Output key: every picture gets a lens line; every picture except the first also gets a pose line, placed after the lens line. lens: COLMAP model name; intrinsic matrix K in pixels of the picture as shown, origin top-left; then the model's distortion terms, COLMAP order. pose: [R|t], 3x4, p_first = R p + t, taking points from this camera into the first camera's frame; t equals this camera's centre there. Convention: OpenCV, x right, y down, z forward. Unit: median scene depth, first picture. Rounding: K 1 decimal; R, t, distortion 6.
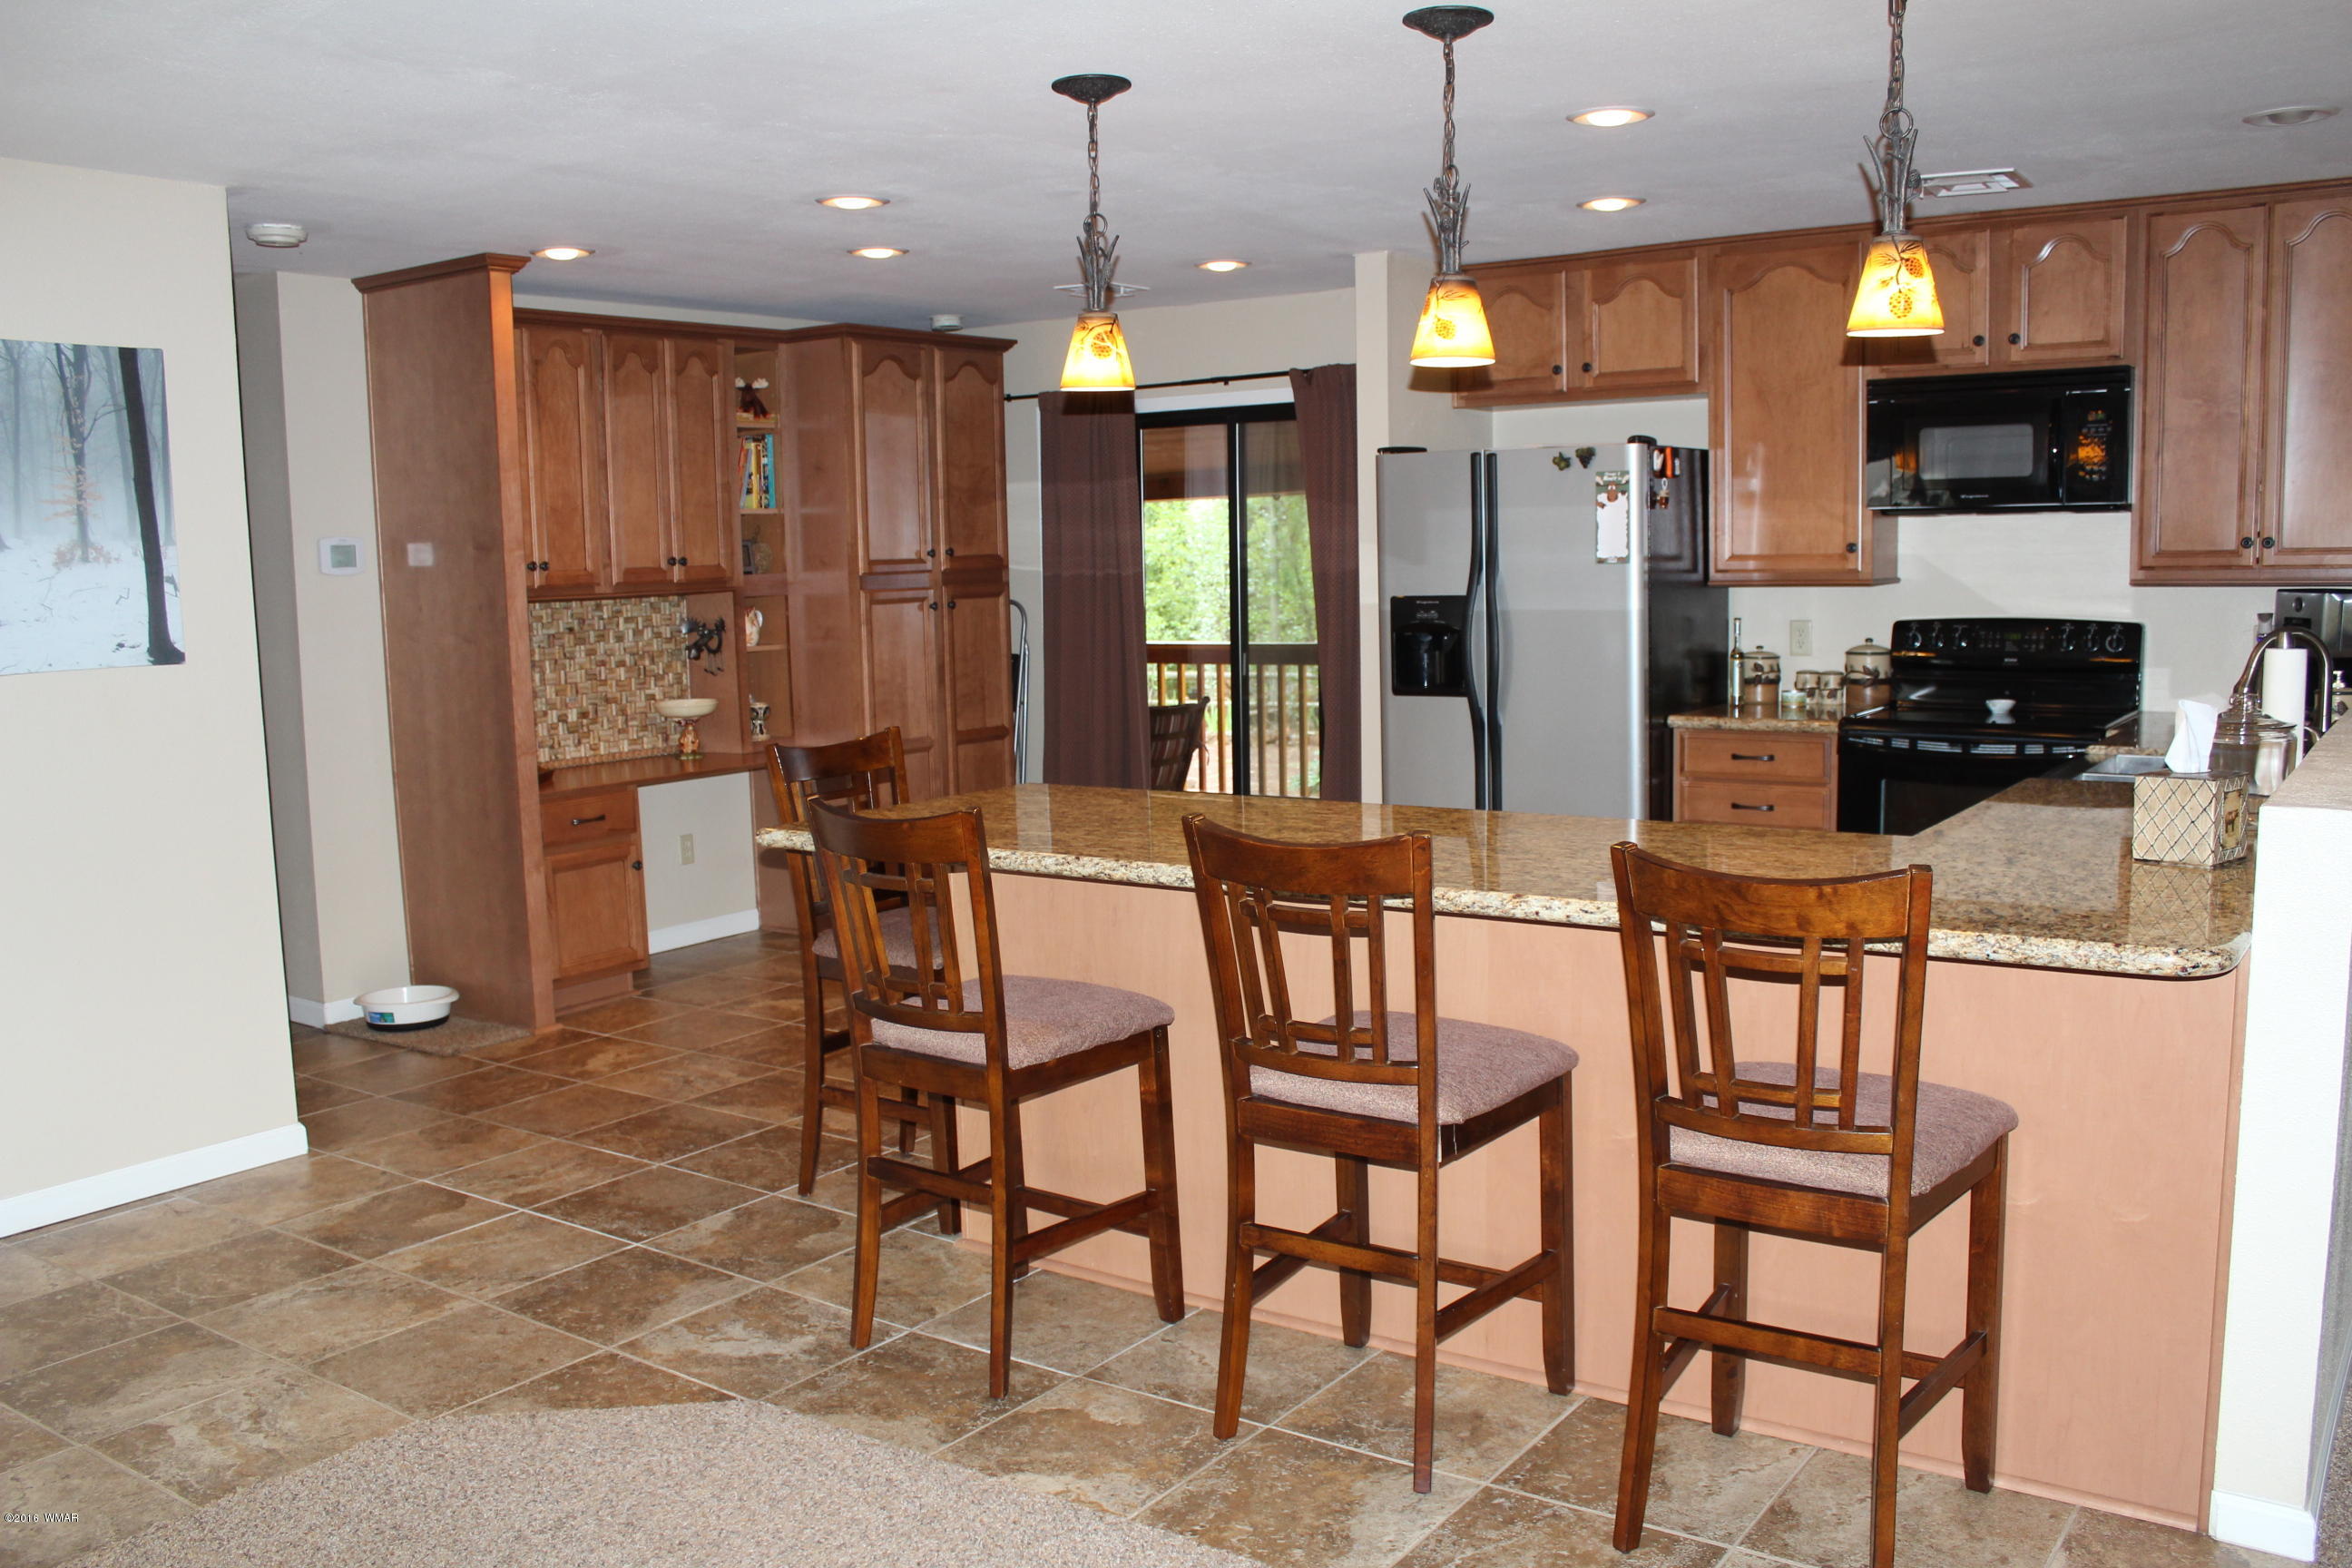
lens RADIAL K [[1982.1, 0, 1143.3], [0, 1982.1, 815.7], [0, 0, 1]] dist [-0.164563, 0.134807]
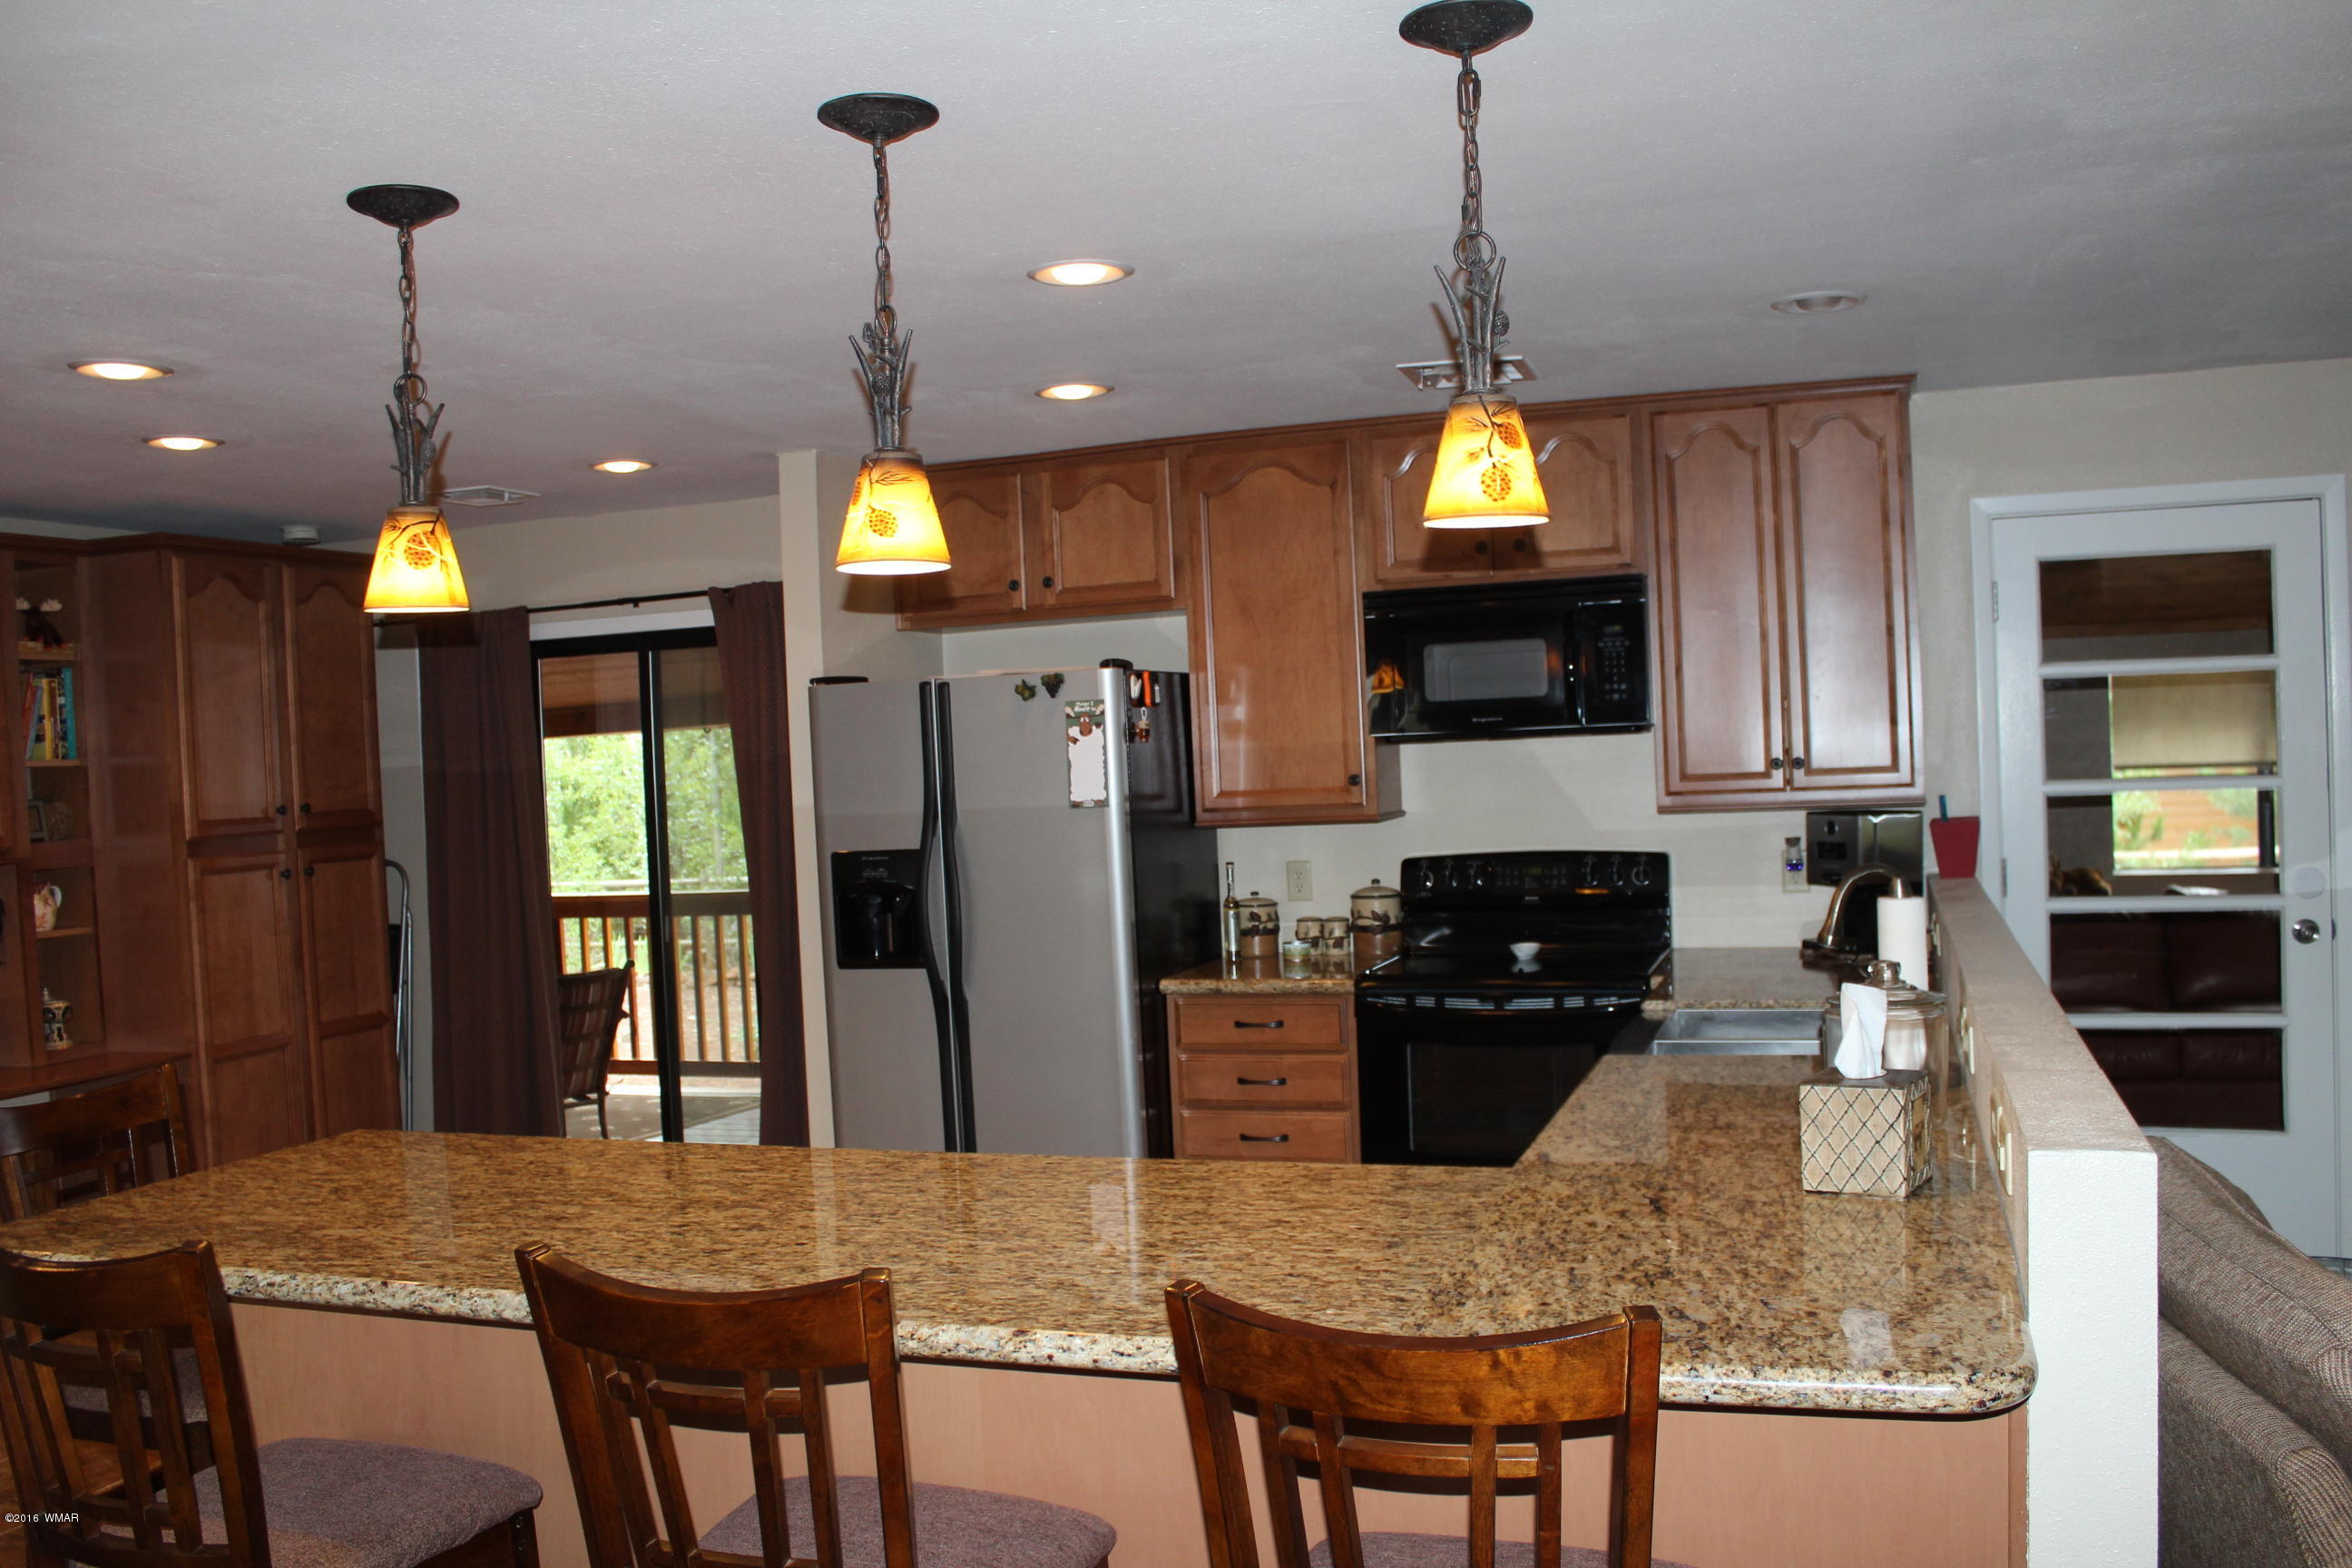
lens RADIAL K [[1982.1, 0, 1148.0], [0, 1982.1, 829.1], [0, 0, 1]] dist [-0.164563, 0.134807]
pose [[0.961271, -0.027270, 0.274253, 0.028245], [0.055742, 0.993765, -0.096564, -0.037036], [-0.269910, 0.108112, 0.956797, 0.177942]]
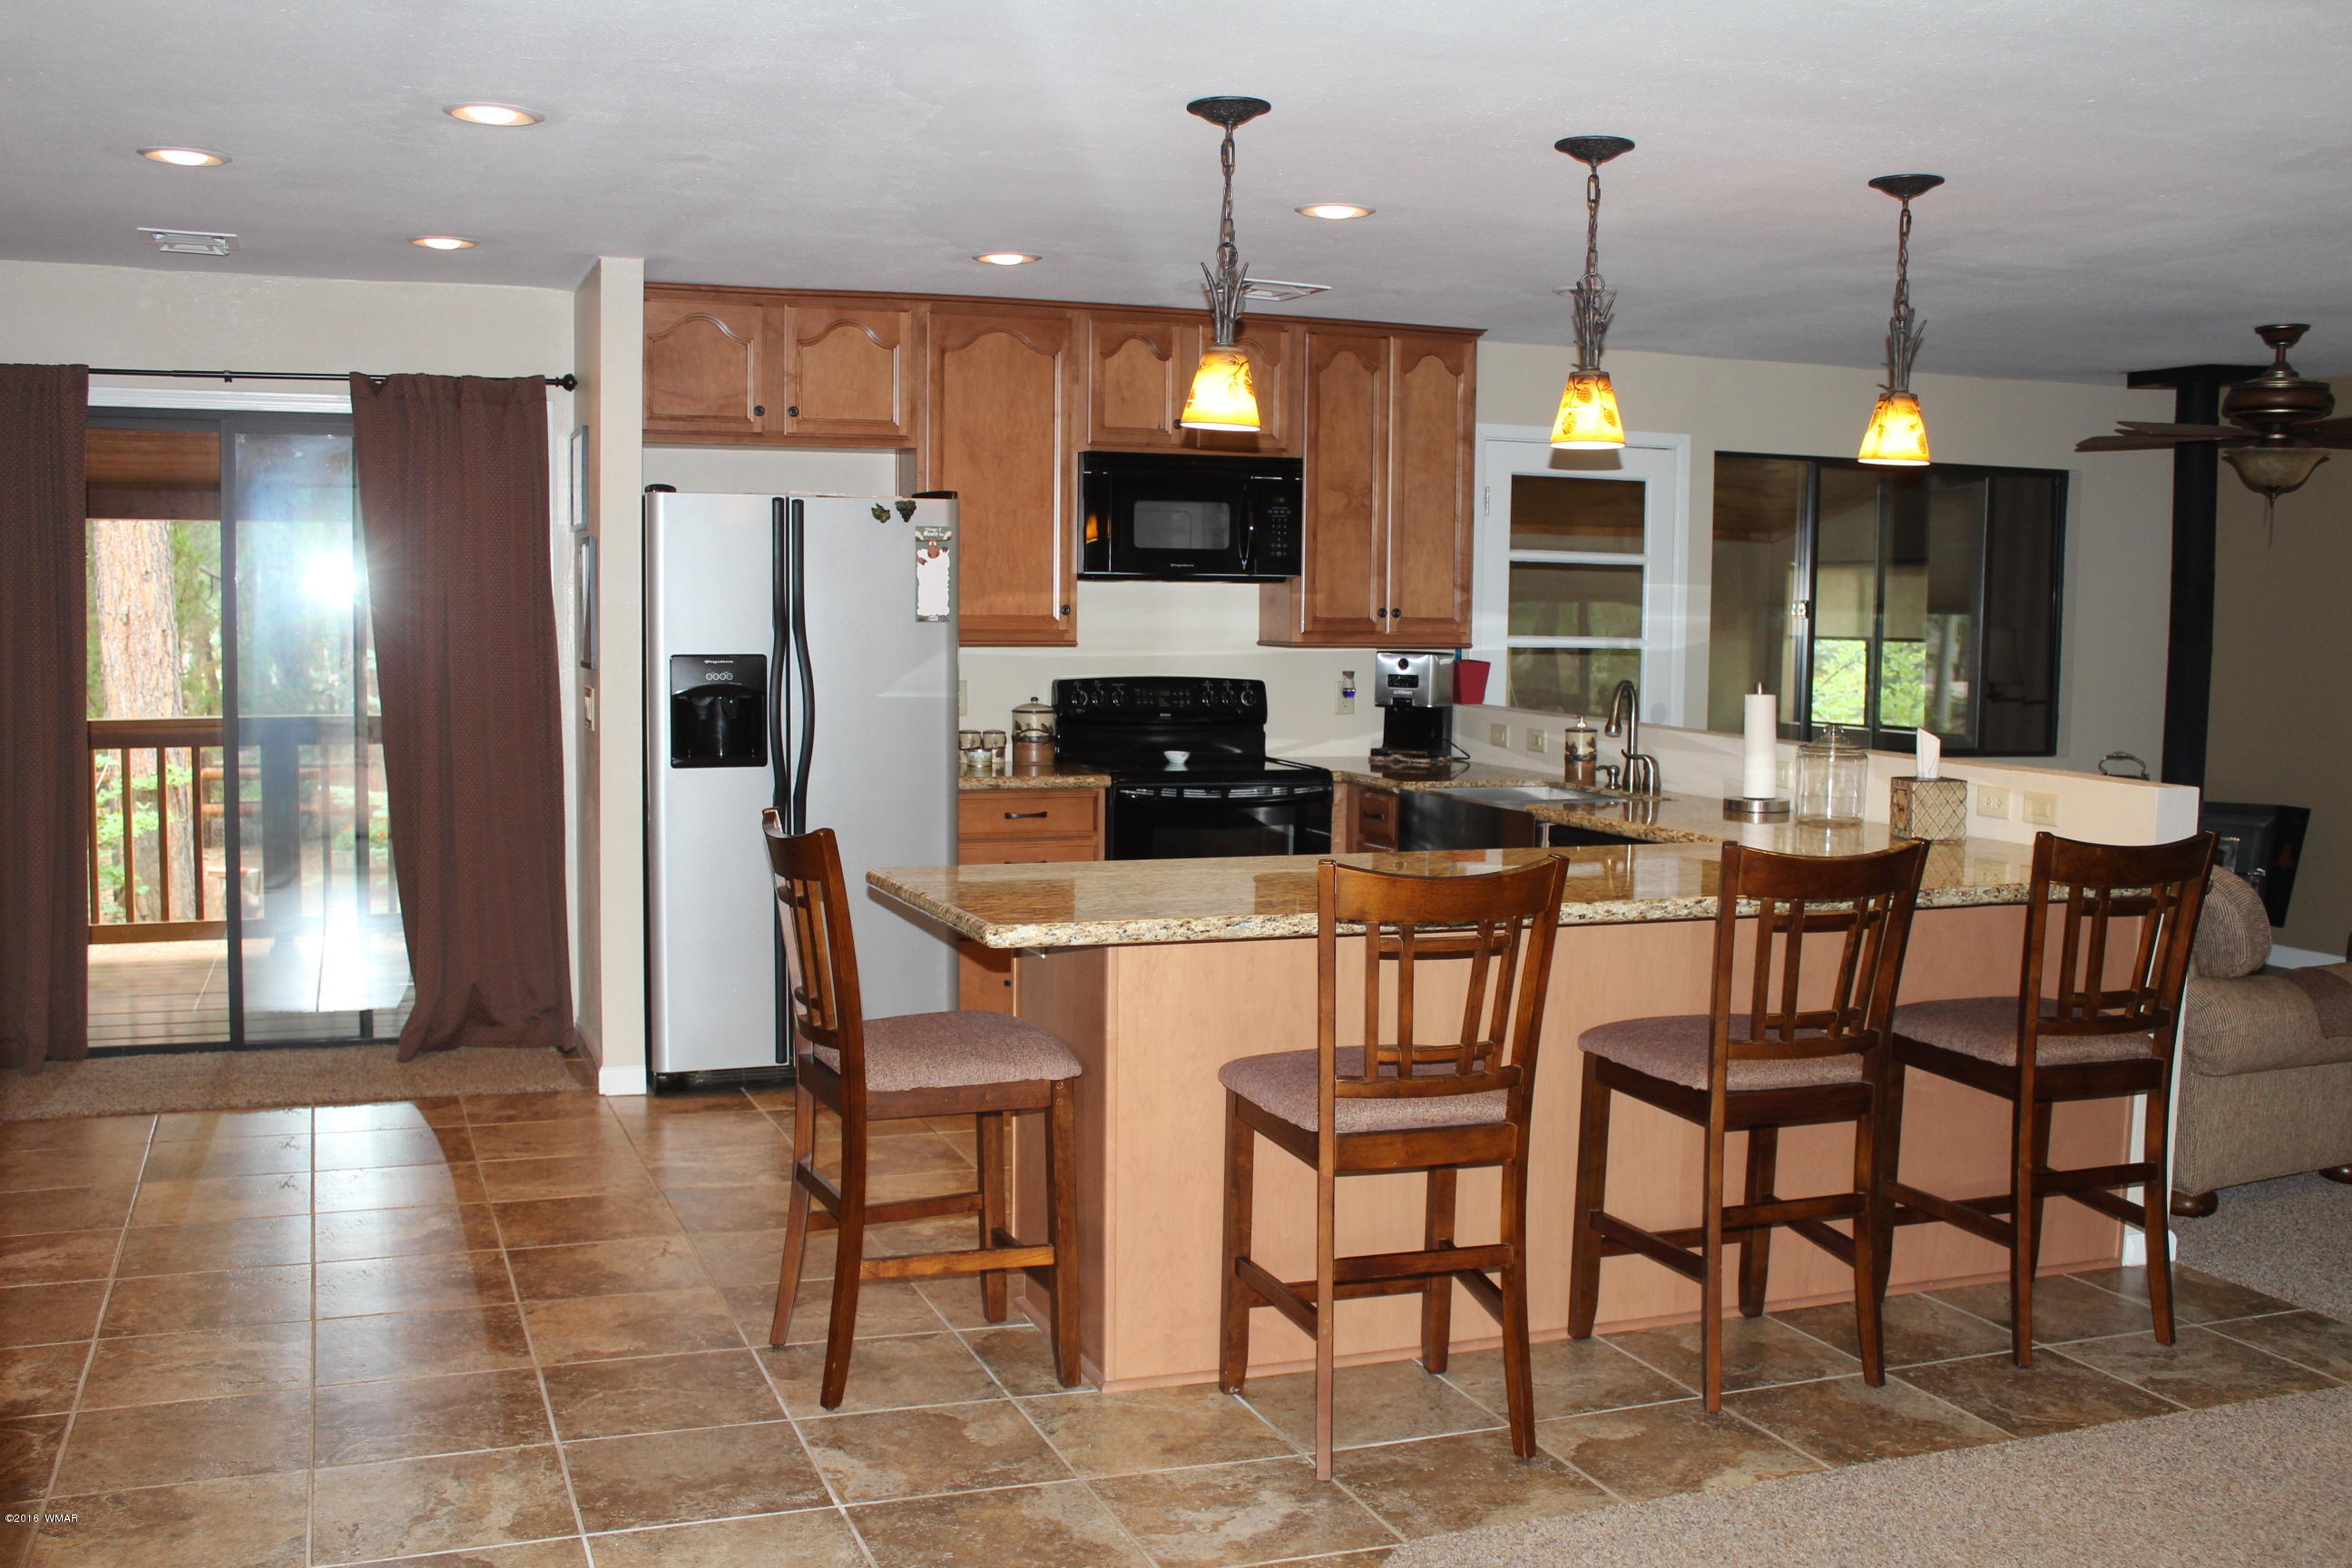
lens RADIAL K [[2277.6, 0, 1166.9], [0, 2277.6, 796.6], [0, 0, 1]] dist [-0.100177, 0.000000]
pose [[0.555447, -0.038360, 0.830667, -0.686653], [0.084175, 0.996398, -0.010272, -0.022974], [-0.827280, 0.075627, 0.556675, 0.307741]]
